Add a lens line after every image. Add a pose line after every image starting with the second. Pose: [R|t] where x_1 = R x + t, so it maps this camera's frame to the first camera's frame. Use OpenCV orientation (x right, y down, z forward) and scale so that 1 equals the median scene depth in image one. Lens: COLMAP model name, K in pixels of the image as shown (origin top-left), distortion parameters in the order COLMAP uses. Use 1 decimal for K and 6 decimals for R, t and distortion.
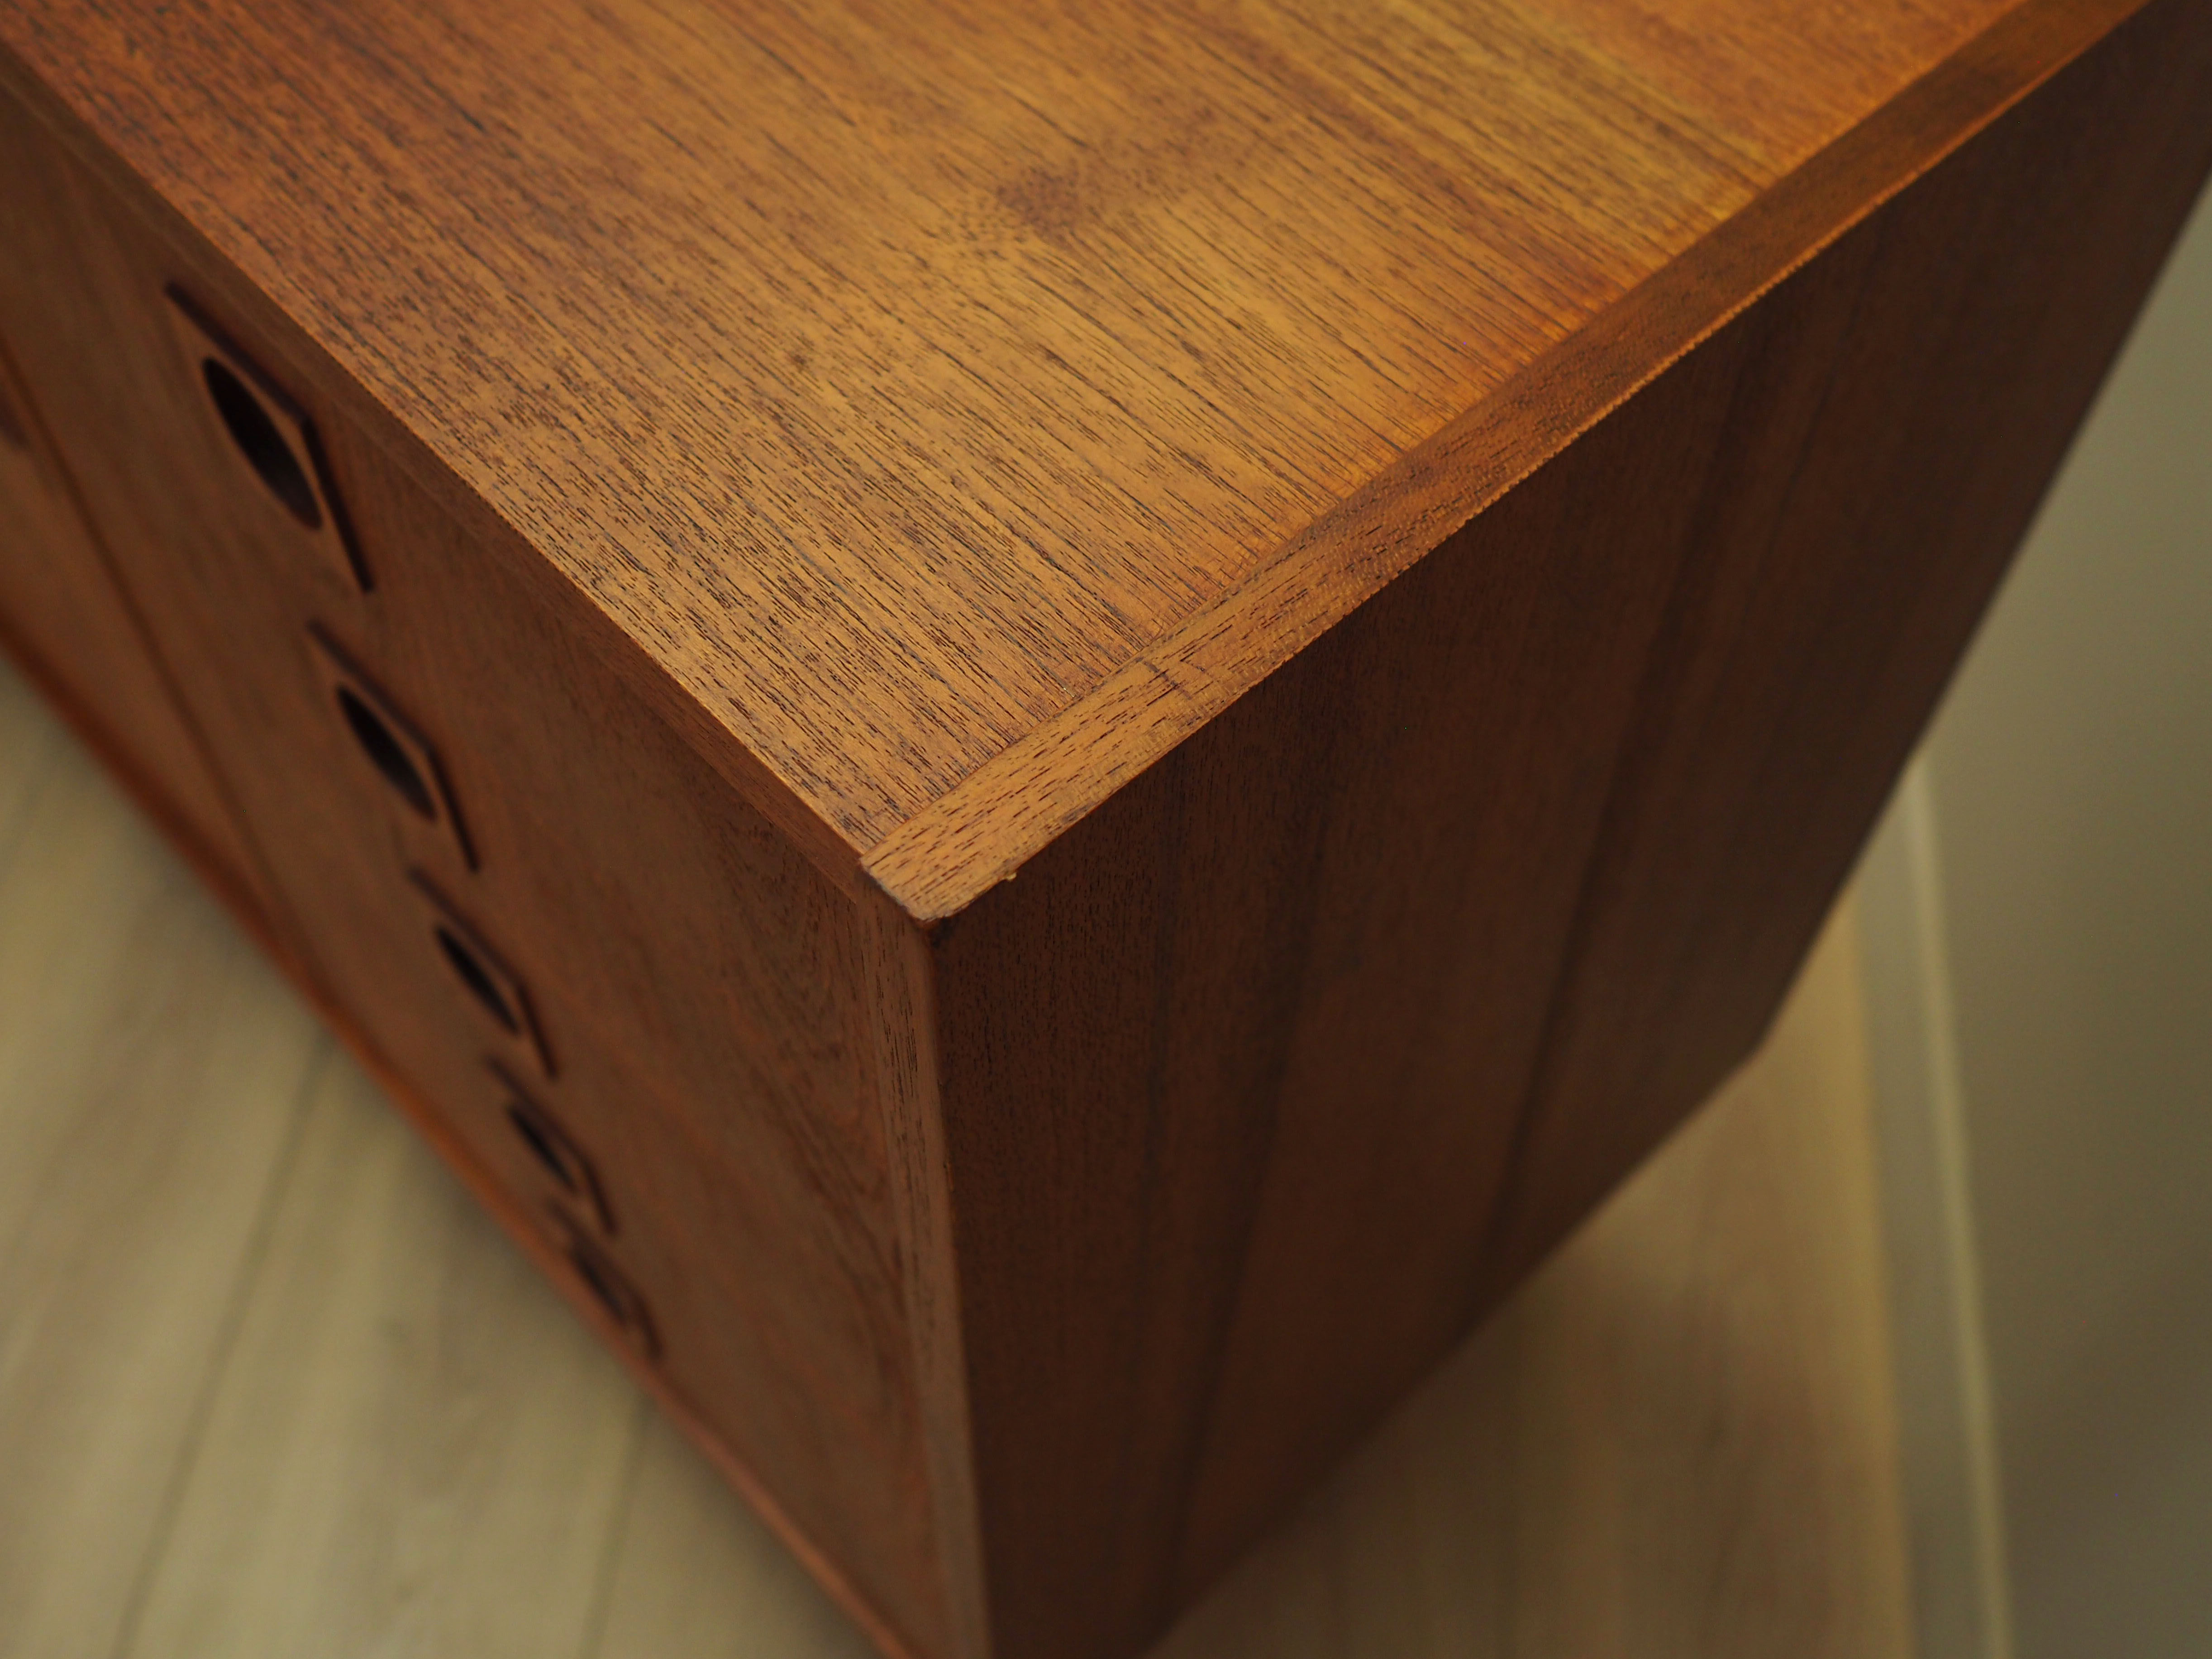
lens RADIAL K [[2310.1, 0, 1113.4], [0, 2310.1, 820.2], [0, 0, 1]] dist [-0.025409, 0.010607]
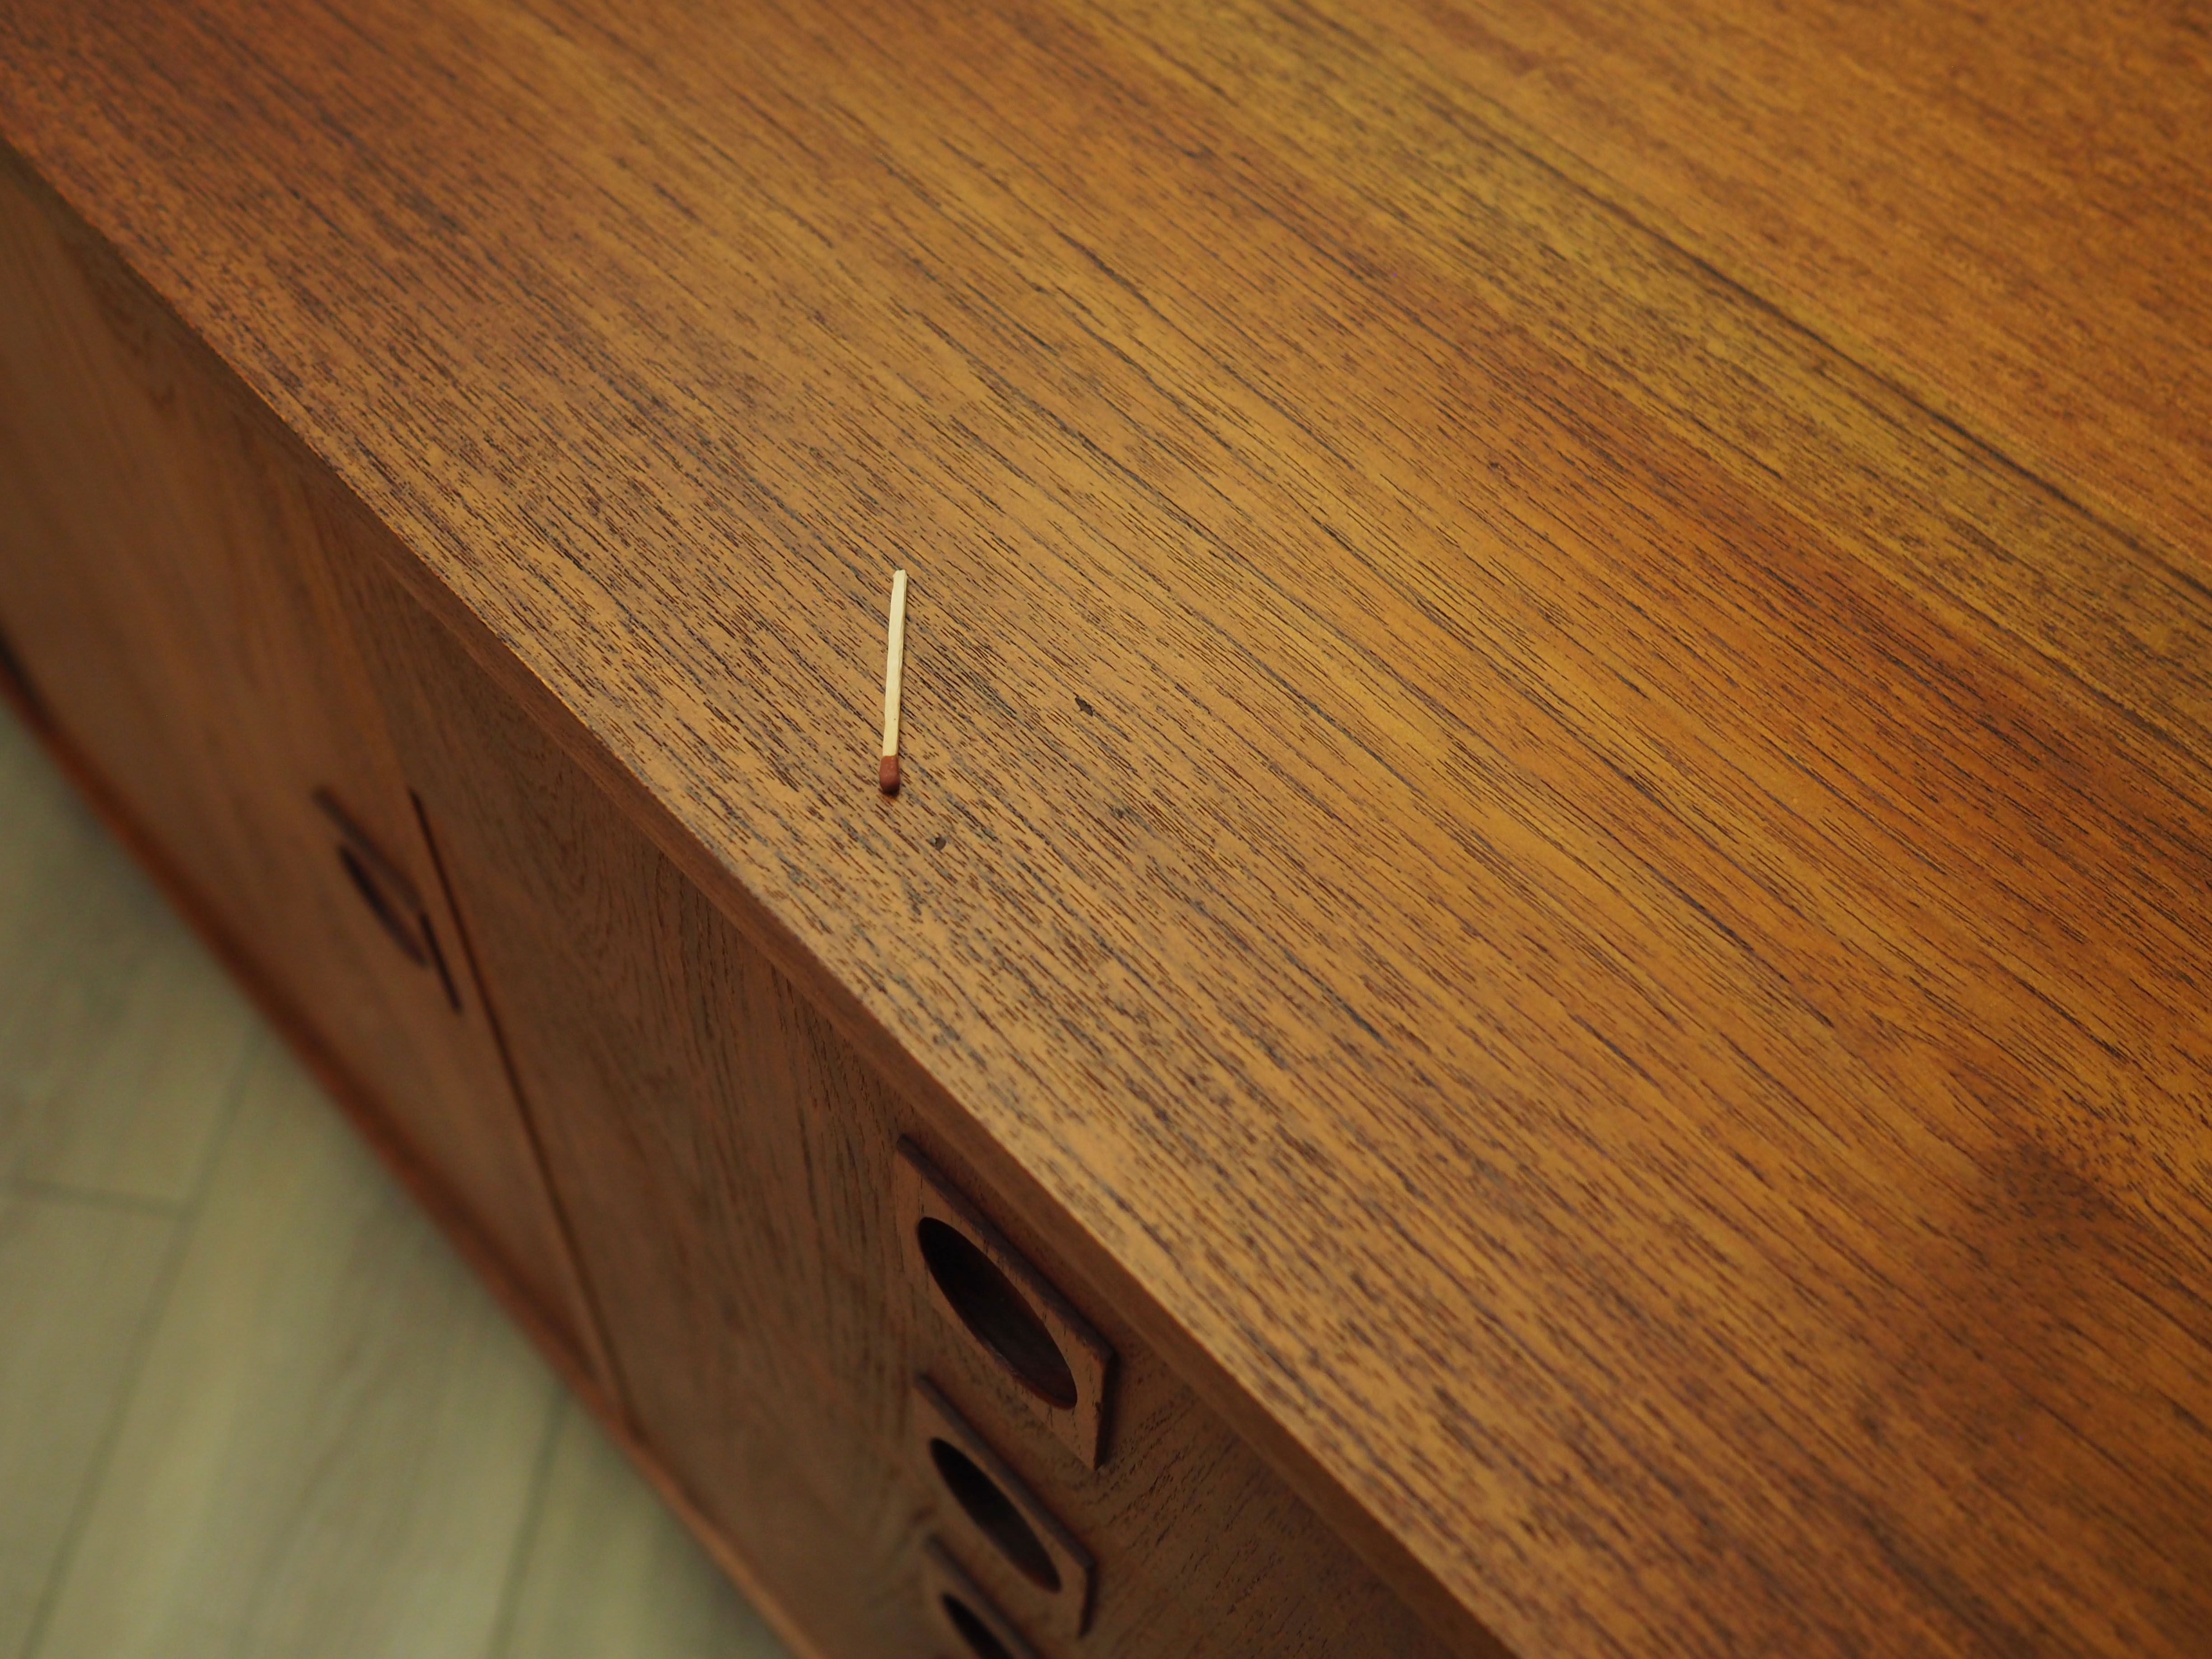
lens RADIAL K [[2310.0, 0, 1113.4], [0, 2310.0, 820.2], [0, 0, 1]] dist [-0.025409, 0.010607]
pose [[0.999921, 0.011062, -0.006023, -0.376953], [-0.011204, 0.999648, -0.024066, -0.369622], [0.005755, 0.024132, 0.999692, 0.208309]]
